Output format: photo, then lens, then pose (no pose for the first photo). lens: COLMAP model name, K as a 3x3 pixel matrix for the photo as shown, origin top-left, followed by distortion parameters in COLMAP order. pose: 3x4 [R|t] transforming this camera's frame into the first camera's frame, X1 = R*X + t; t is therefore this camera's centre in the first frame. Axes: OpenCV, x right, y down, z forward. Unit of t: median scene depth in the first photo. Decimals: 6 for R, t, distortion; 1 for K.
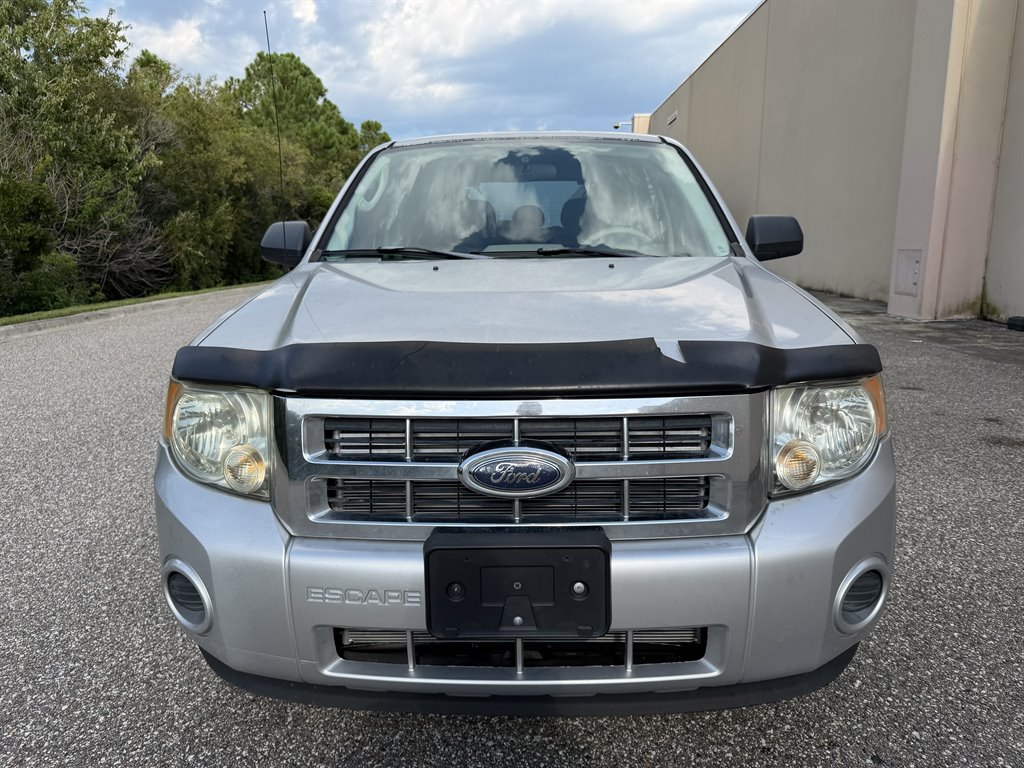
lens RADIAL K [[729.4, 0, 513.7], [0, 729.4, 383.6], [0, 0, 1]] dist [-0.001101, -0.007603]
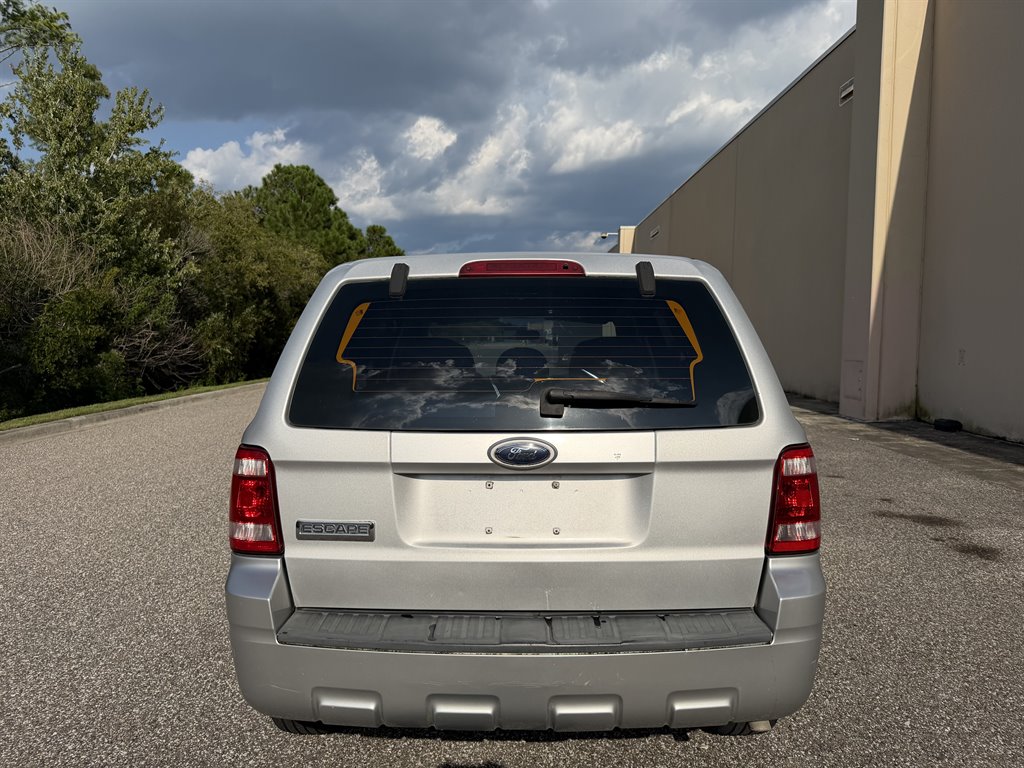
lens RADIAL K [[720.5, 0, 512.0], [0, 720.5, 384.0], [0, 0, 1]] dist [0.045405, -0.061362]
pose [[0.999887, 0.011817, 0.009329, -0.064969], [-0.010564, 0.992158, -0.124542, 0.018890], [-0.010727, 0.124429, 0.992170, -0.518875]]
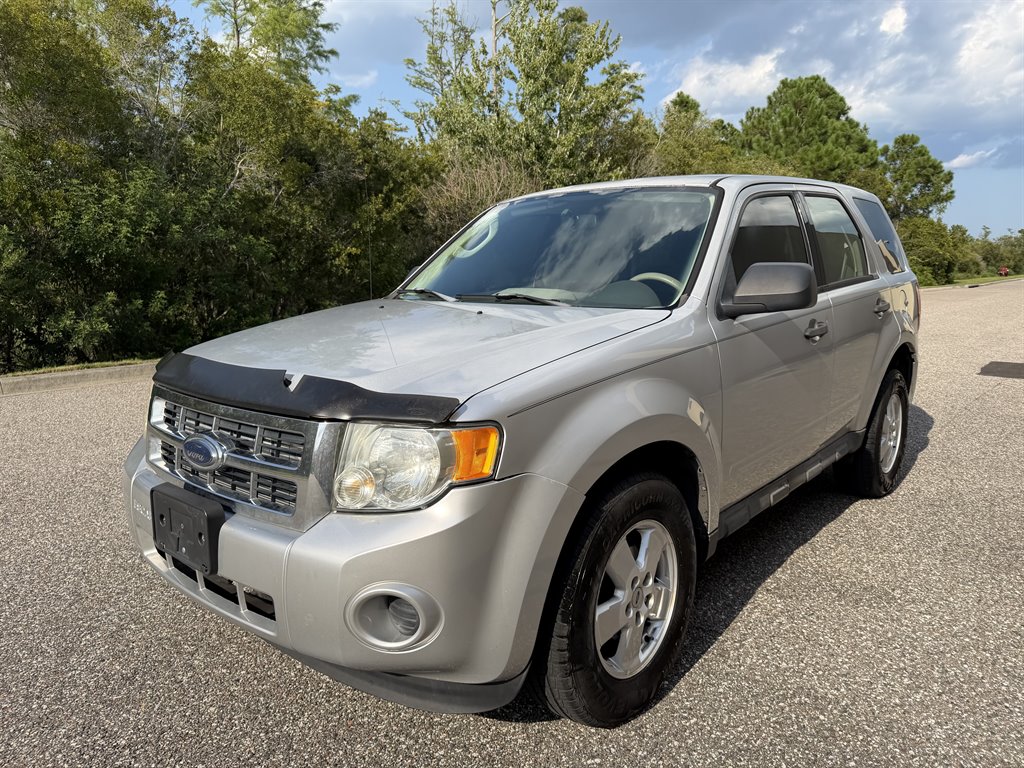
lens RADIAL K [[729.3, 0, 515.6], [0, 729.3, 383.4], [0, 0, 1]] dist [0.003040, -0.013430]
pose [[0.772722, 0.110934, -0.624976, 0.596761], [-0.129428, 0.991460, 0.015962, -0.050793], [0.621409, 0.068555, 0.780481, 0.101694]]
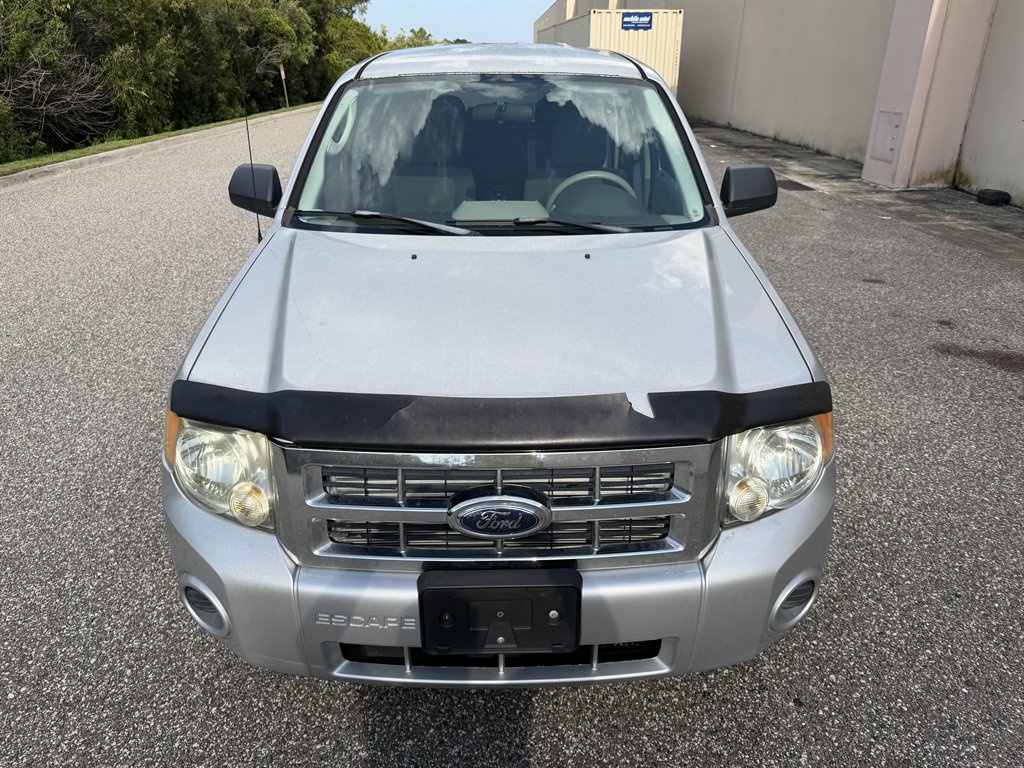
lens RADIAL K [[730.7, 0, 509.8], [0, 730.7, 381.0], [0, 0, 1]] dist [-0.002336, -0.005458]
pose [[0.999237, -0.004079, 0.038839, -0.009693], [-0.004359, 0.976667, 0.214714, -0.138539], [-0.038809, -0.214719, 0.975904, -0.020278]]
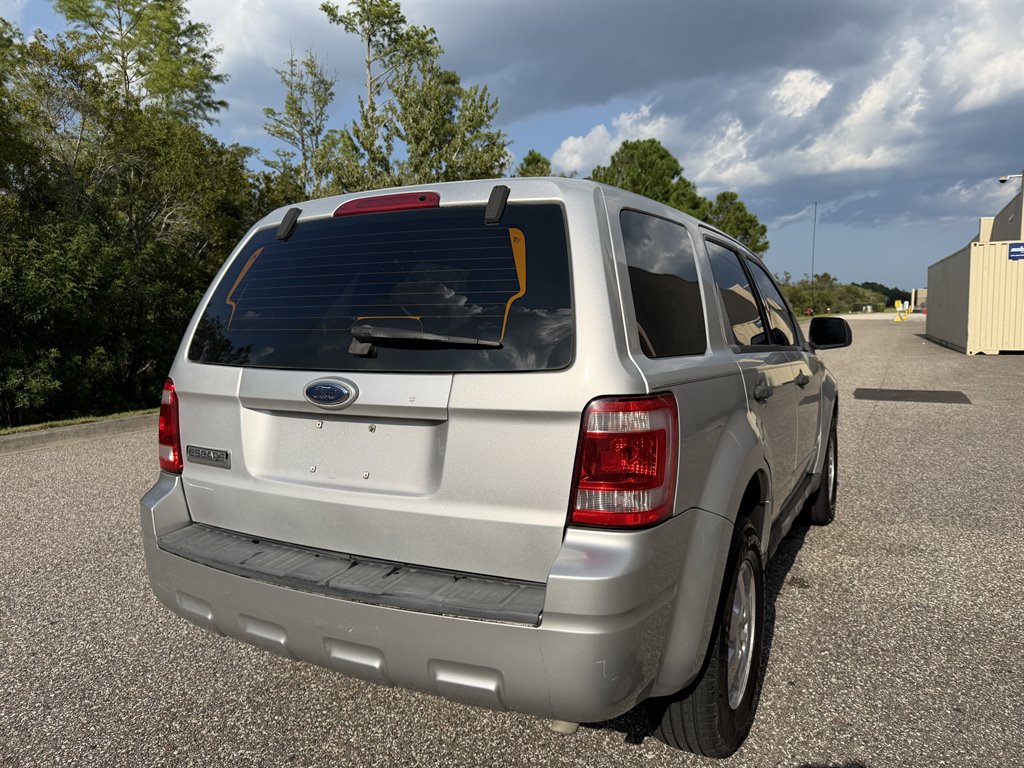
lens RADIAL K [[729.3, 0, 515.6], [0, 729.3, 383.4], [0, 0, 1]] dist [0.003040, -0.013430]
pose [[0.889682, 0.044166, -0.454440, 0.356157], [-0.083703, 0.994219, -0.067244, 0.021703], [0.448843, 0.097864, 0.888235, -0.378076]]
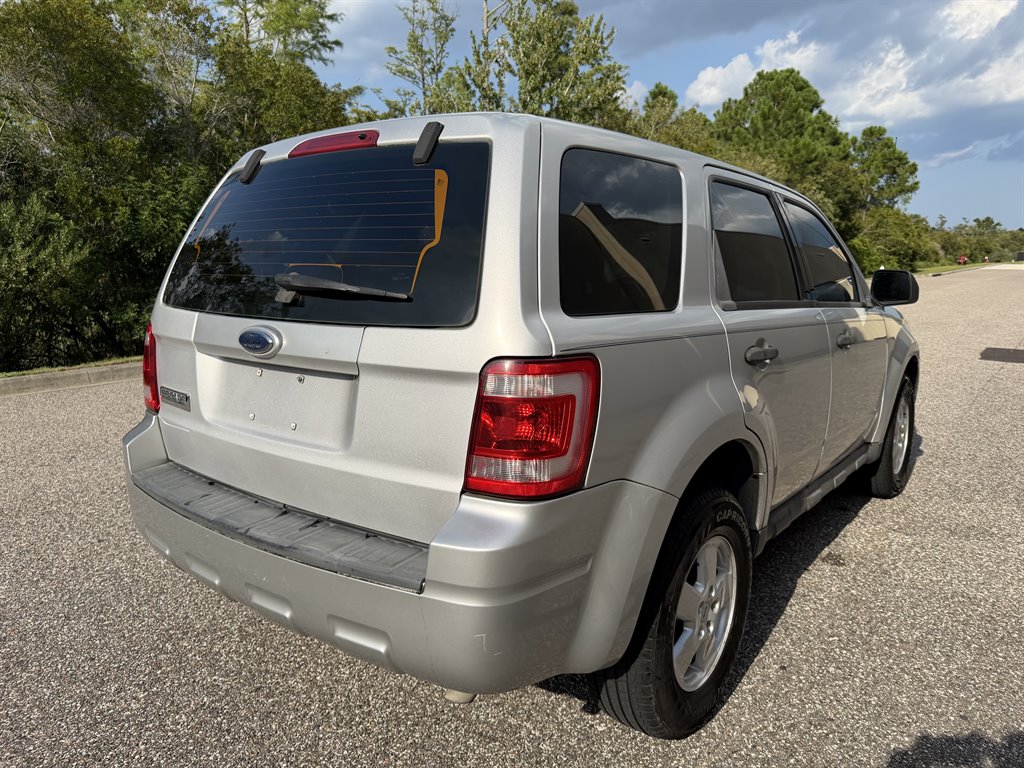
lens RADIAL K [[731.4, 0, 514.7], [0, 731.4, 388.5], [0, 0, 1]] dist [-0.005150, -0.004263]
pose [[0.801454, 0.119108, -0.586075, 0.465252], [-0.123375, 0.991816, 0.032852, -0.005122], [0.585192, 0.045978, 0.809590, -0.270770]]
